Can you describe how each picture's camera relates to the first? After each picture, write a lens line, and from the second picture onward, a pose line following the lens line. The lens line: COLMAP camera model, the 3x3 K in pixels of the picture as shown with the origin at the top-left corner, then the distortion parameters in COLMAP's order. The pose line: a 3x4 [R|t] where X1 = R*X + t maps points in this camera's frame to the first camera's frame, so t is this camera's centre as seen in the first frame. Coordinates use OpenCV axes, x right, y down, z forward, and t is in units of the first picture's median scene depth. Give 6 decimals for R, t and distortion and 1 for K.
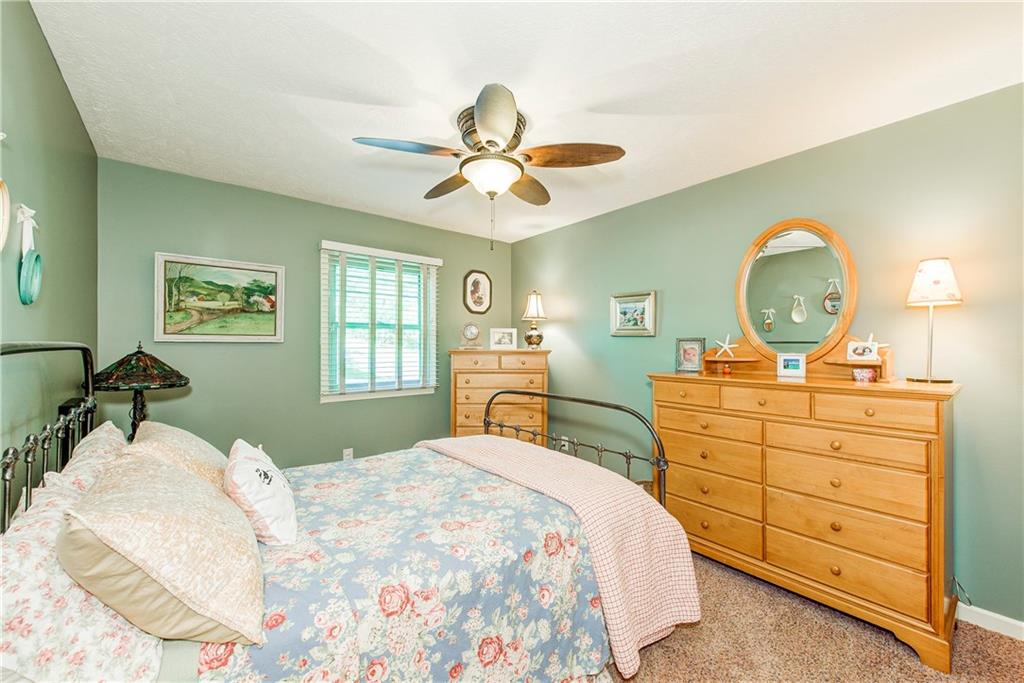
lens RADIAL K [[399.4, 0, 510.4], [0, 399.4, 343.6], [0, 0, 1]] dist [0.007237, -0.000094]
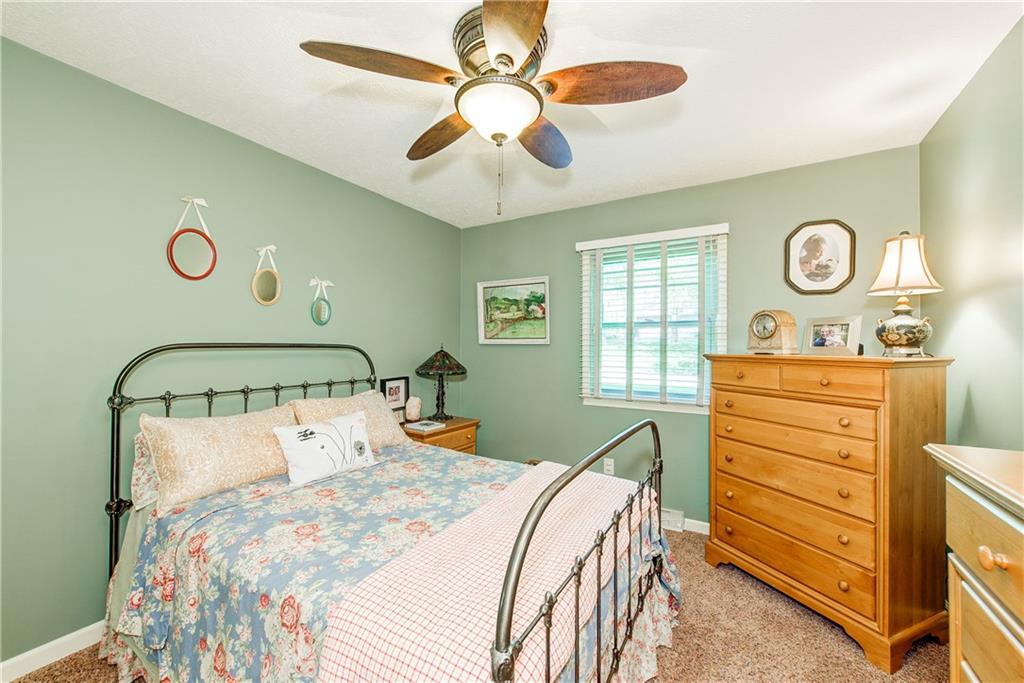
lens RADIAL K [[399.4, 0, 511.8], [0, 399.4, 341.7], [0, 0, 1]] dist [0.007237, -0.000094]
pose [[0.339328, -0.011583, -0.940597, 0.441115], [-0.001401, 0.999917, -0.012819, 0.004078], [0.940667, 0.005668, 0.339283, 0.527909]]
